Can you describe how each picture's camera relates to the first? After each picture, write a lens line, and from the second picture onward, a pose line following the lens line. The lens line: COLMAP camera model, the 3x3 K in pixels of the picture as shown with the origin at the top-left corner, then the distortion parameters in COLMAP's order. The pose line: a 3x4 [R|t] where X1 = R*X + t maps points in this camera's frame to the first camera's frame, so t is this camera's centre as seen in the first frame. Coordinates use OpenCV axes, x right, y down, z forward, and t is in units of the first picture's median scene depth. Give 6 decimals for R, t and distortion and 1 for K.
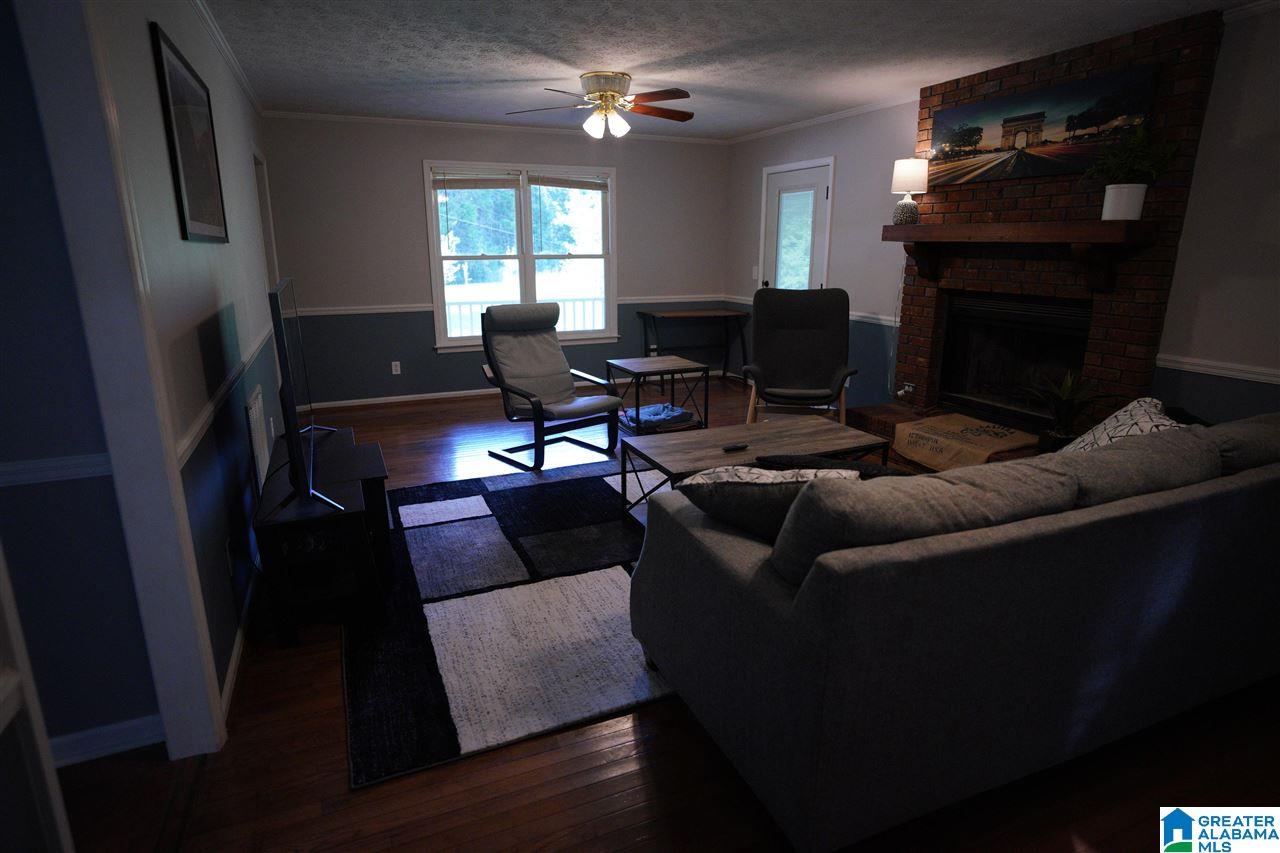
lens RADIAL K [[694.8, 0, 650.6], [0, 694.8, 420.8], [0, 0, 1]] dist [-0.035121, 0.020996]
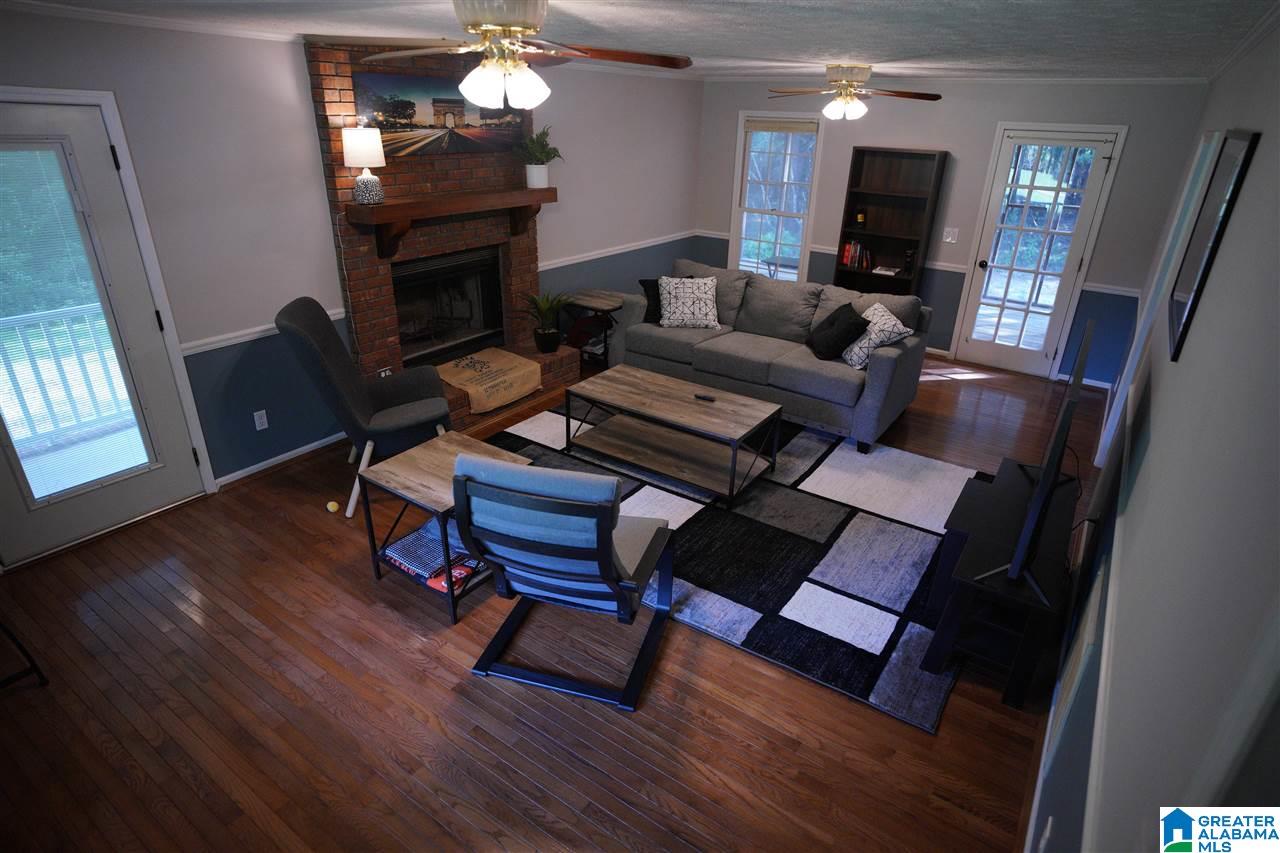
lens RADIAL K [[694.8, 0, 644.0], [0, 694.8, 410.5], [0, 0, 1]] dist [-0.035121, 0.020996]
pose [[-0.519857, -0.354170, 0.777375, -0.692326], [0.182097, 0.843146, 0.505910, -0.512581], [-0.834619, 0.404559, -0.373823, 1.326603]]
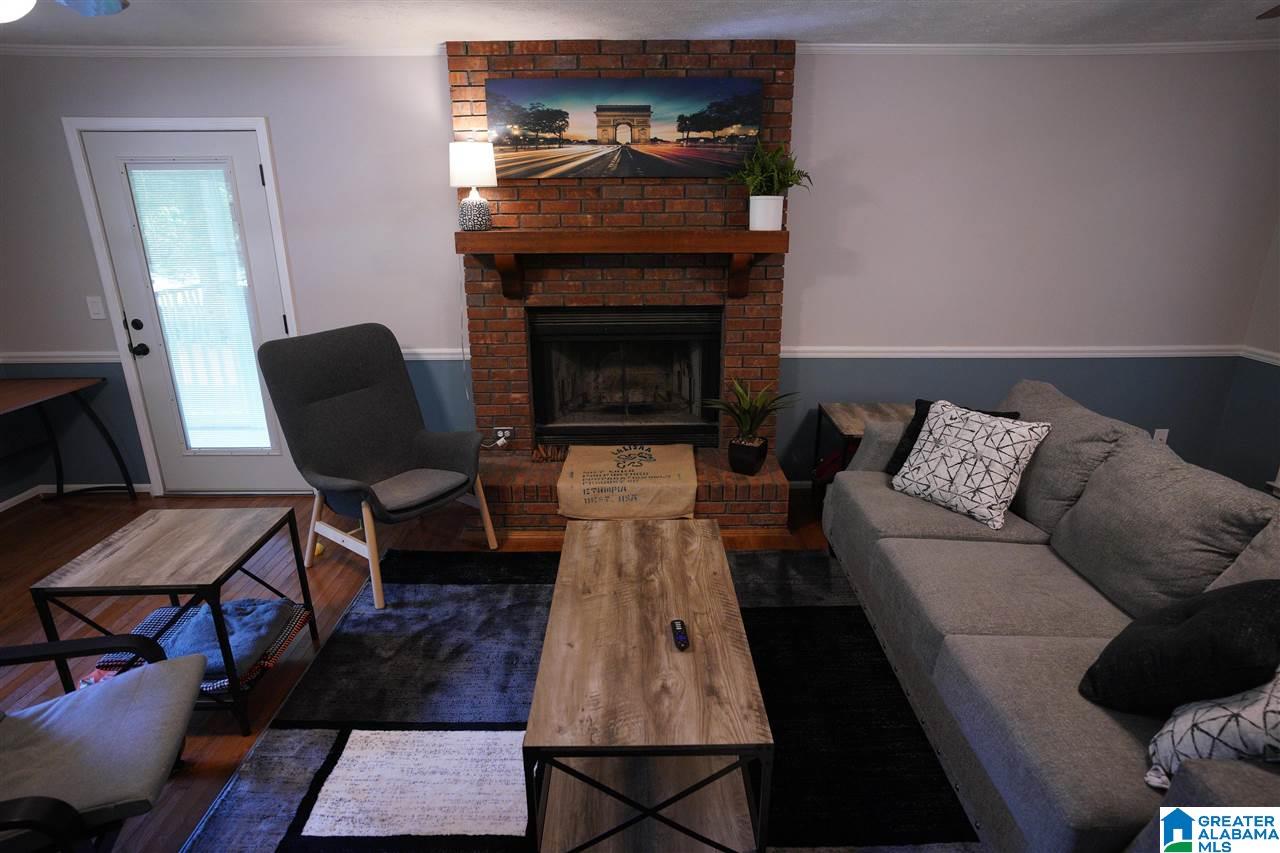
lens RADIAL K [[694.8, 0, 642.0], [0, 694.8, 416.2], [0, 0, 1]] dist [-0.035121, 0.020996]
pose [[0.402535, -0.280621, 0.871331, -0.311947], [0.230863, 0.952206, 0.200015, -0.231474], [-0.885815, 0.120645, 0.448081, 0.612680]]
